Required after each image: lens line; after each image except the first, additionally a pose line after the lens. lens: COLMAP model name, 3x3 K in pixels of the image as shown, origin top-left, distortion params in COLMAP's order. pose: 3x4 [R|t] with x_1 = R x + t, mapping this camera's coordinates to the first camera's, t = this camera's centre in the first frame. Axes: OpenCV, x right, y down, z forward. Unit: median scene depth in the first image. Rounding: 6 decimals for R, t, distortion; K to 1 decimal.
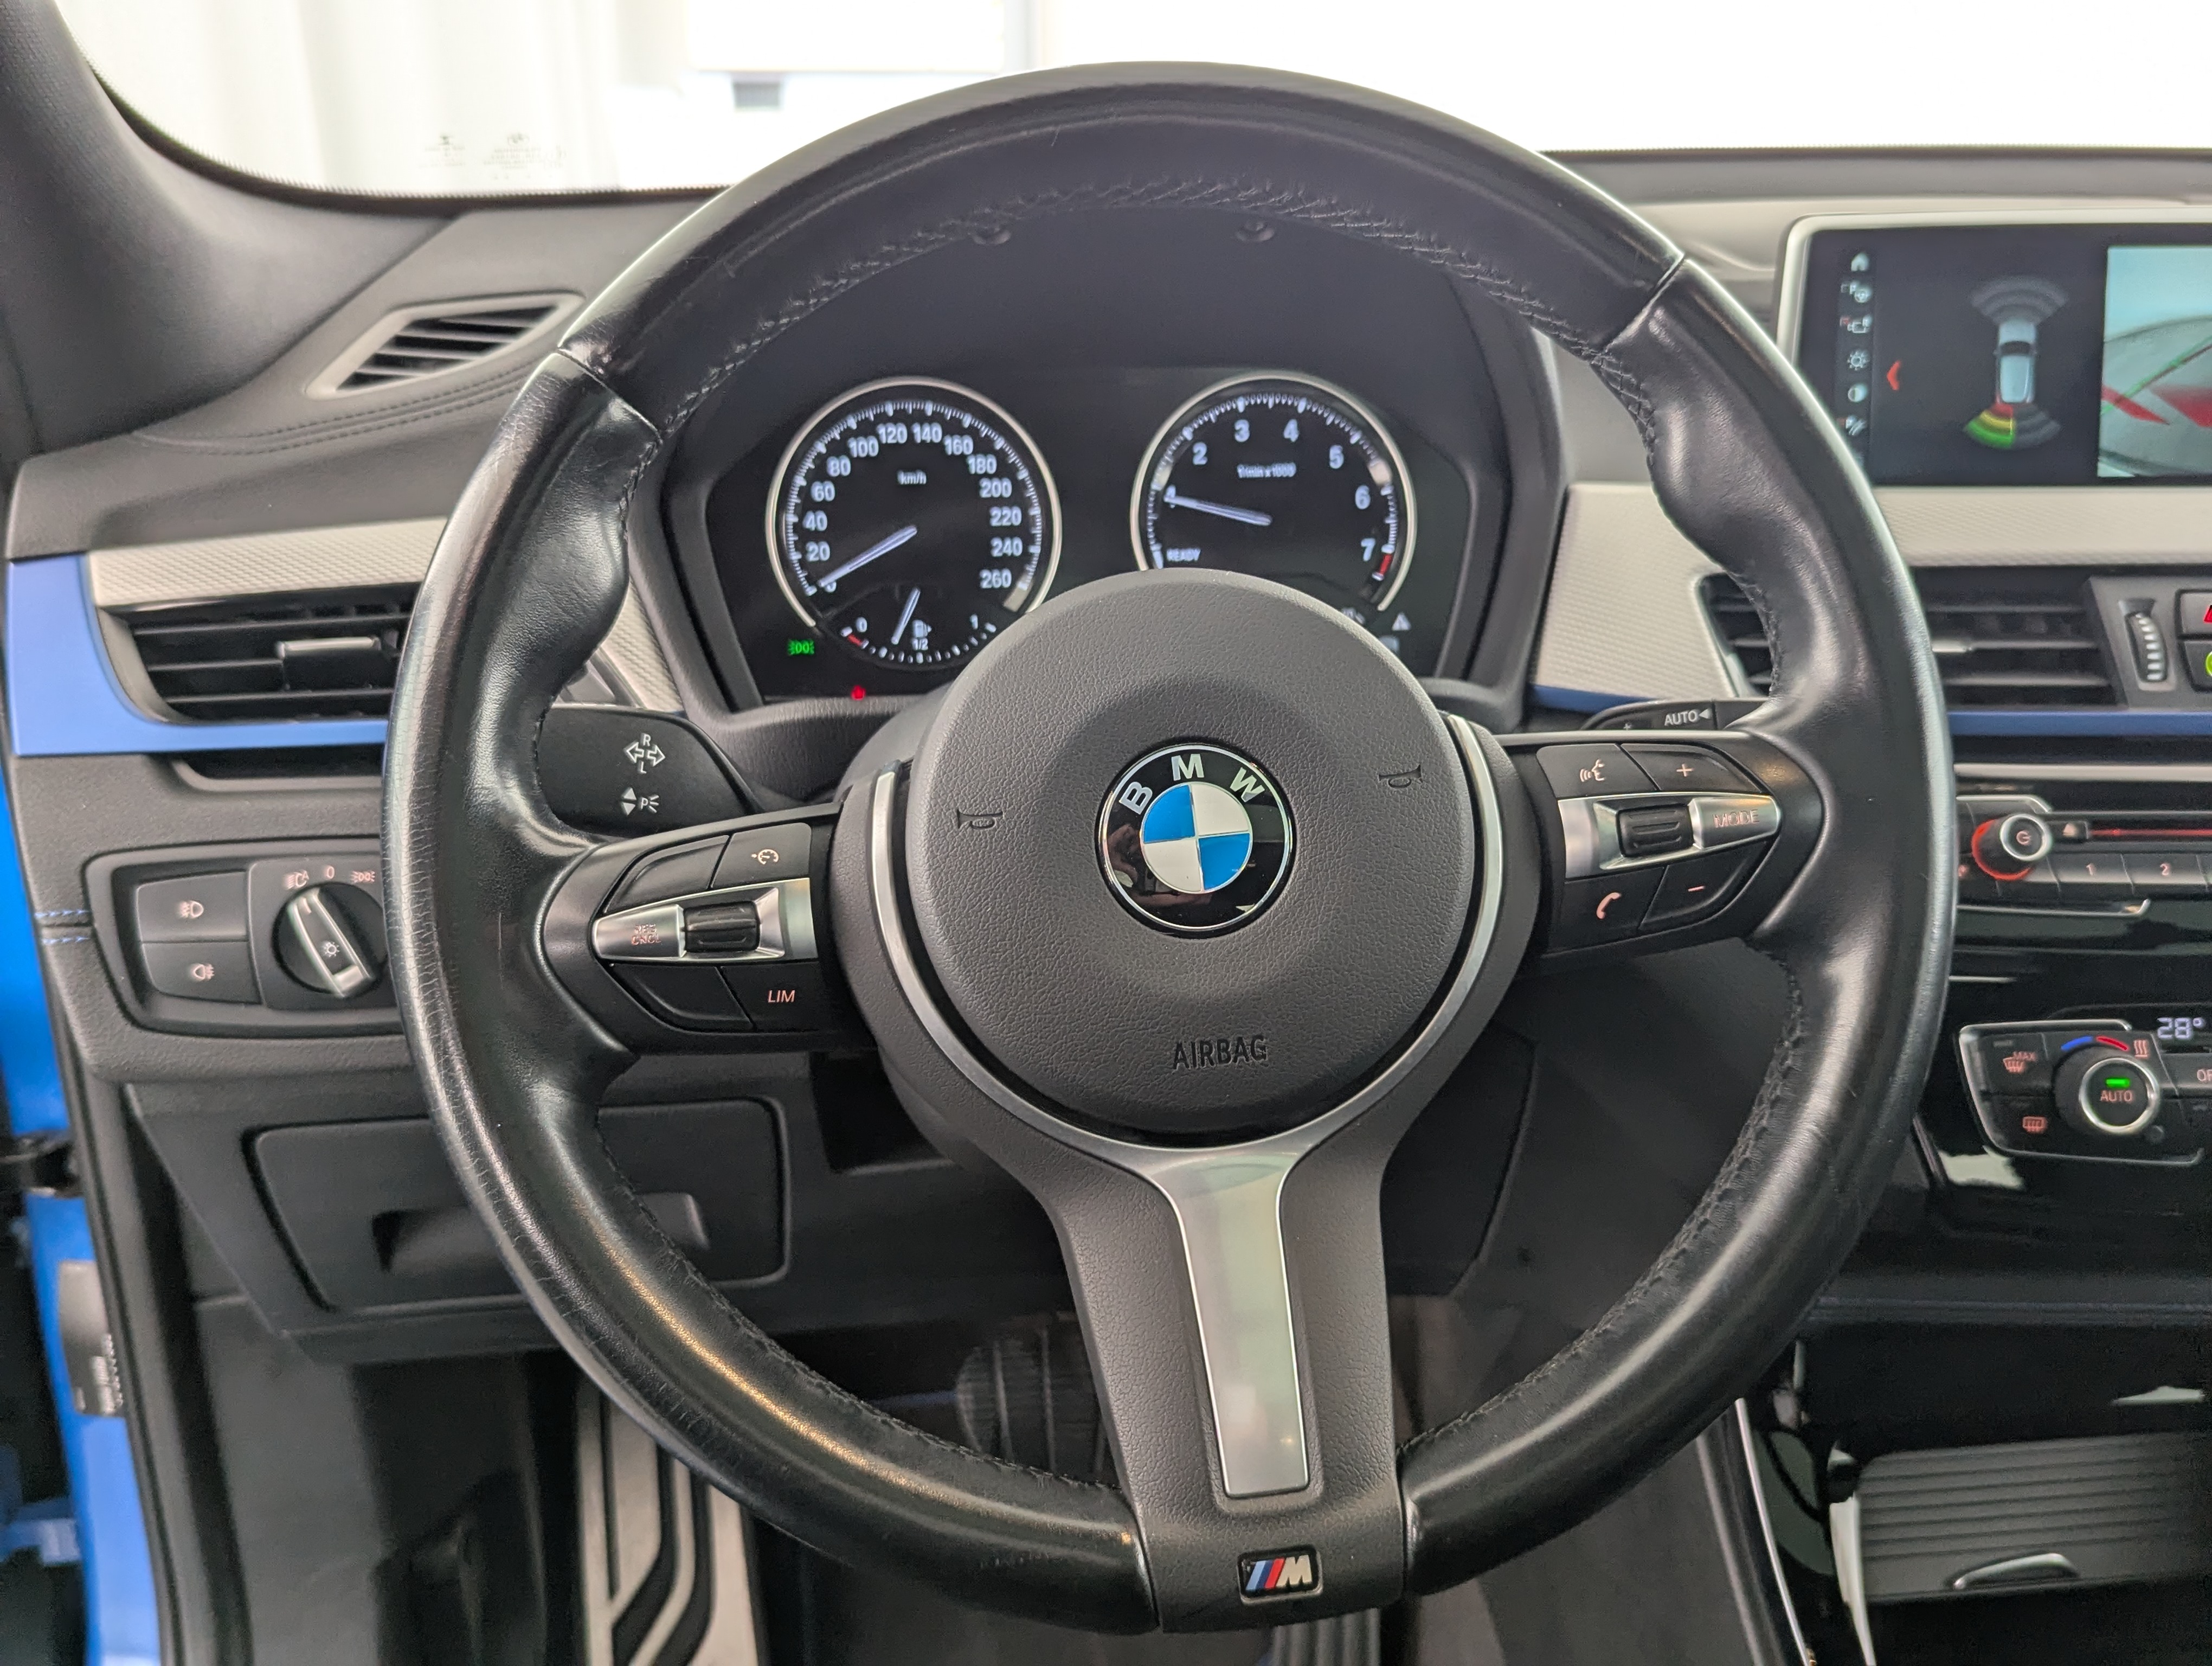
lens RADIAL K [[2174.0, 0, 1106.0], [0, 2174.0, 833.0], [0, 0, 1]] dist [0.043012, -0.021999]
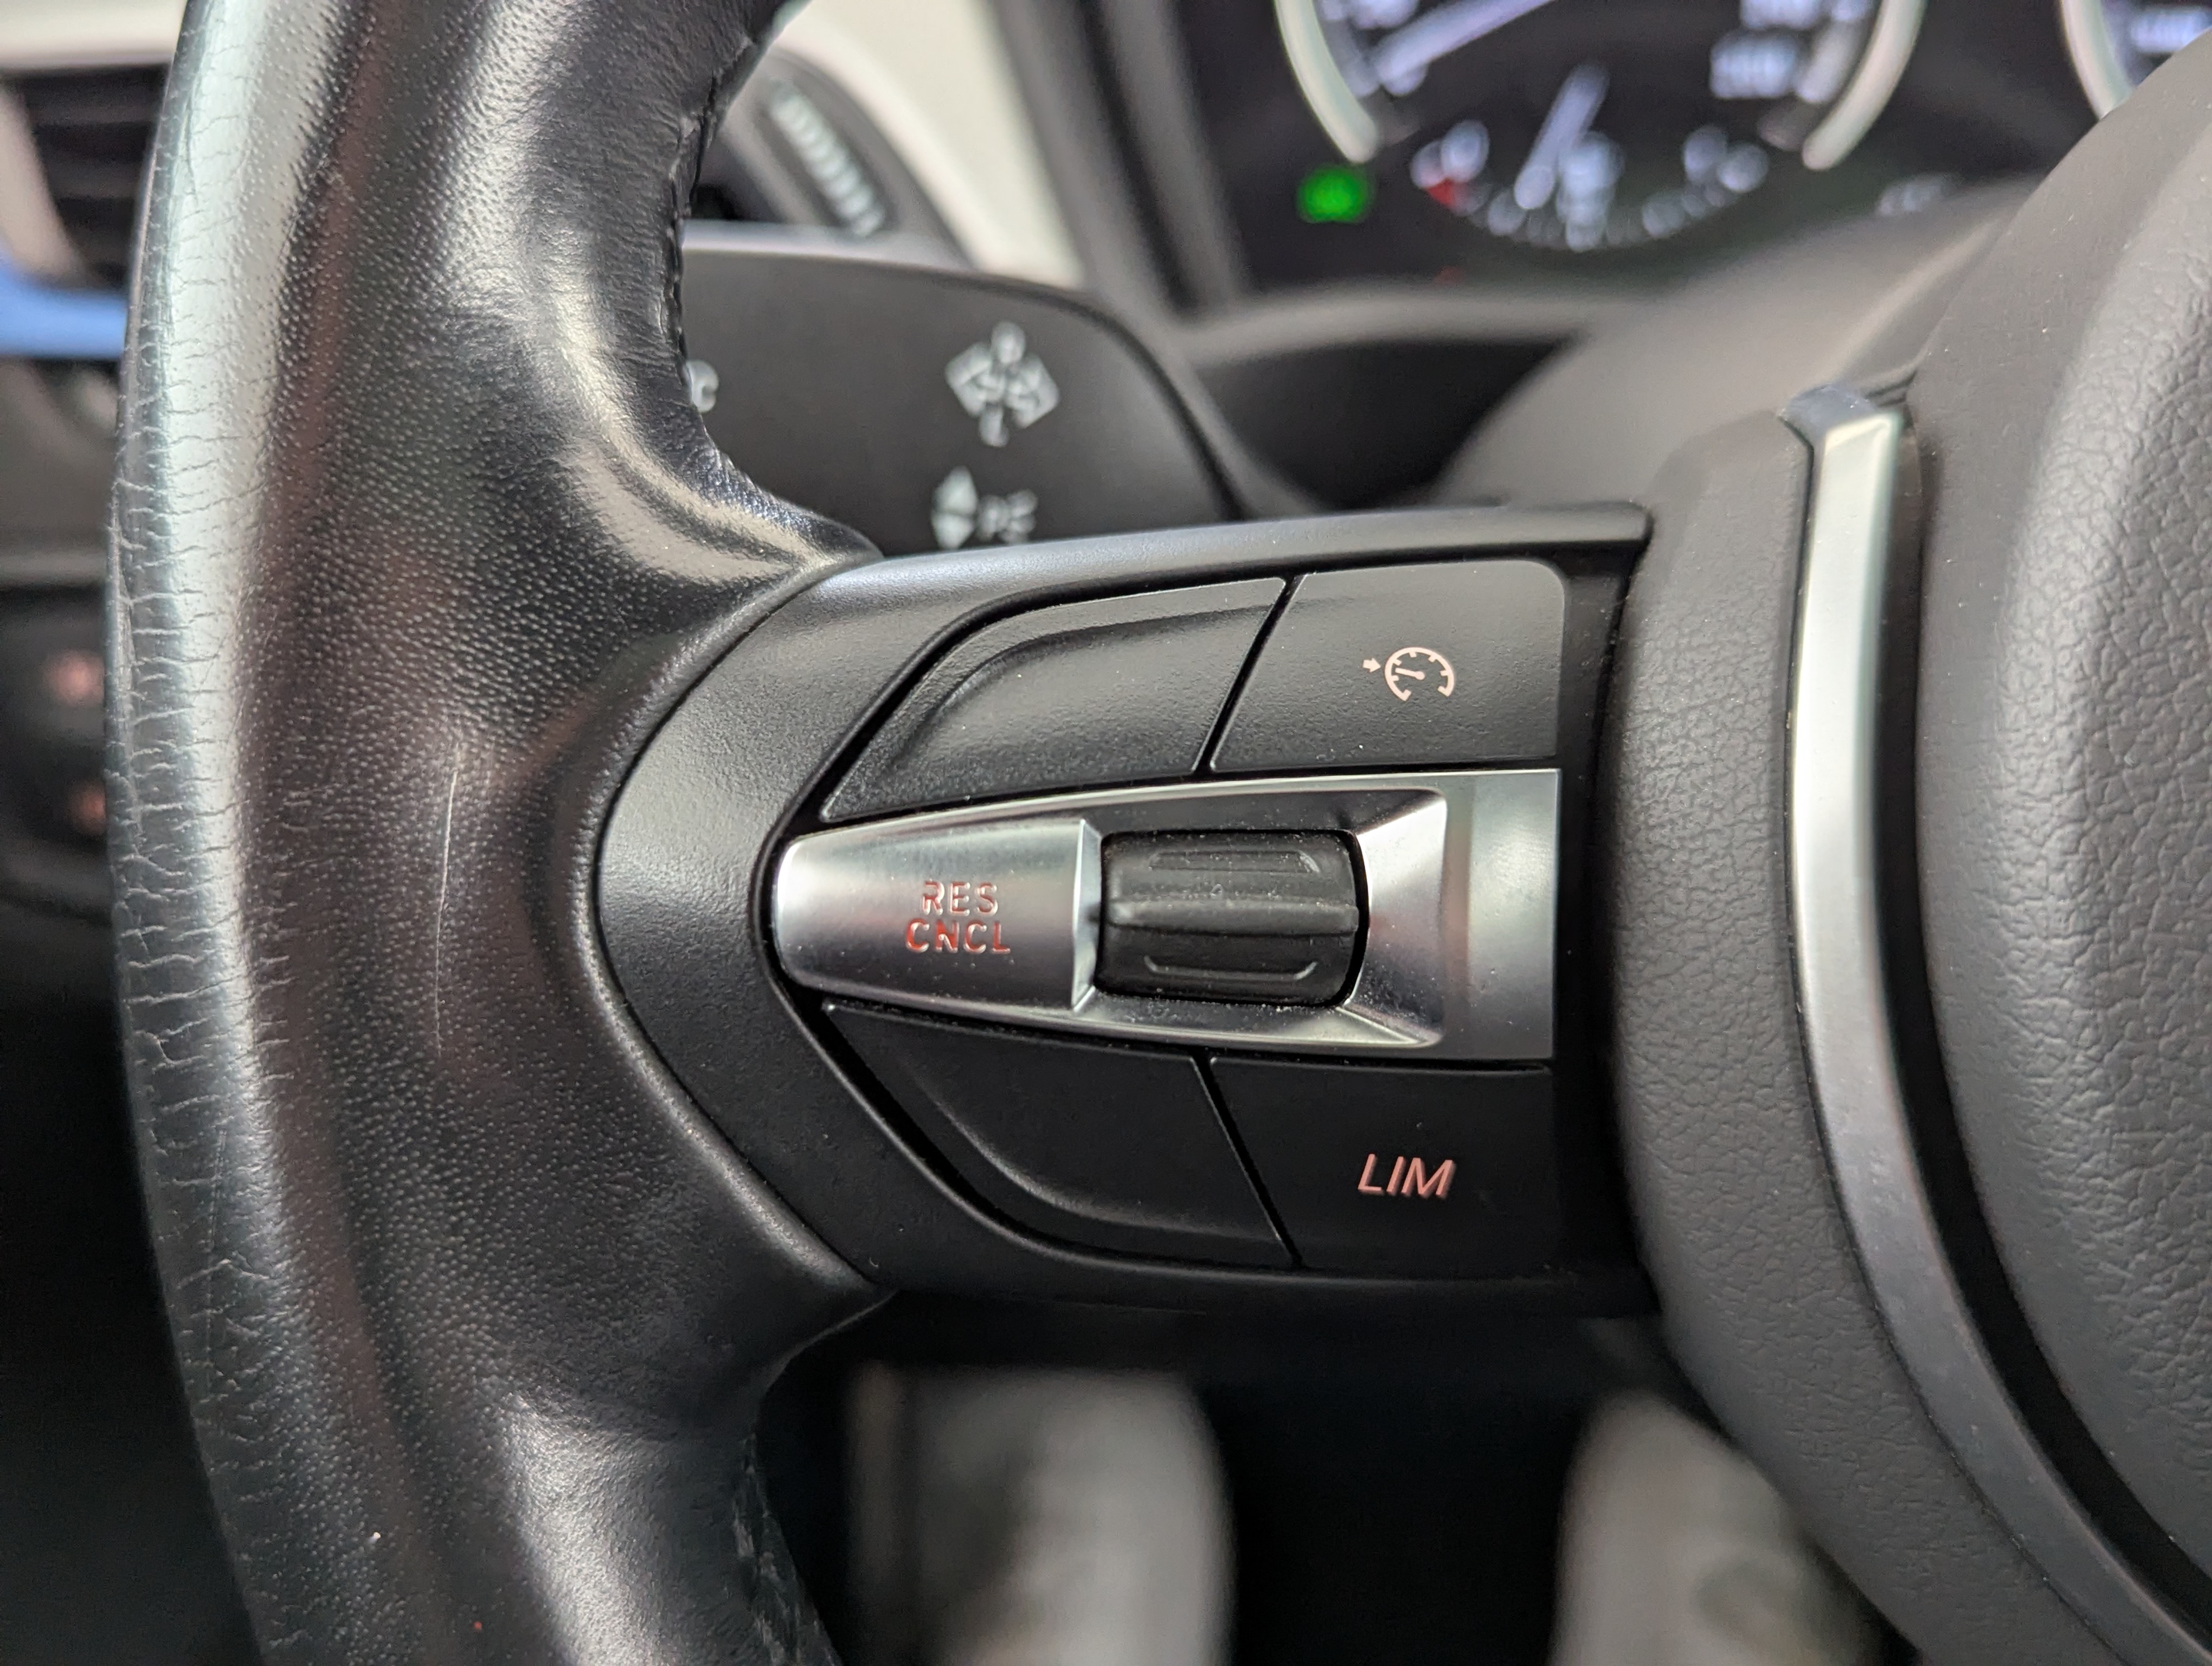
lens RADIAL K [[2174.0, 0, 1106.0], [0, 2174.0, 833.0], [0, 0, 1]] dist [0.043012, -0.021999]
pose [[0.982157, 0.129614, -0.136265, -0.154529], [-0.112651, 0.985664, 0.125603, 0.000703], [0.150591, -0.108011, 0.982678, 0.723492]]
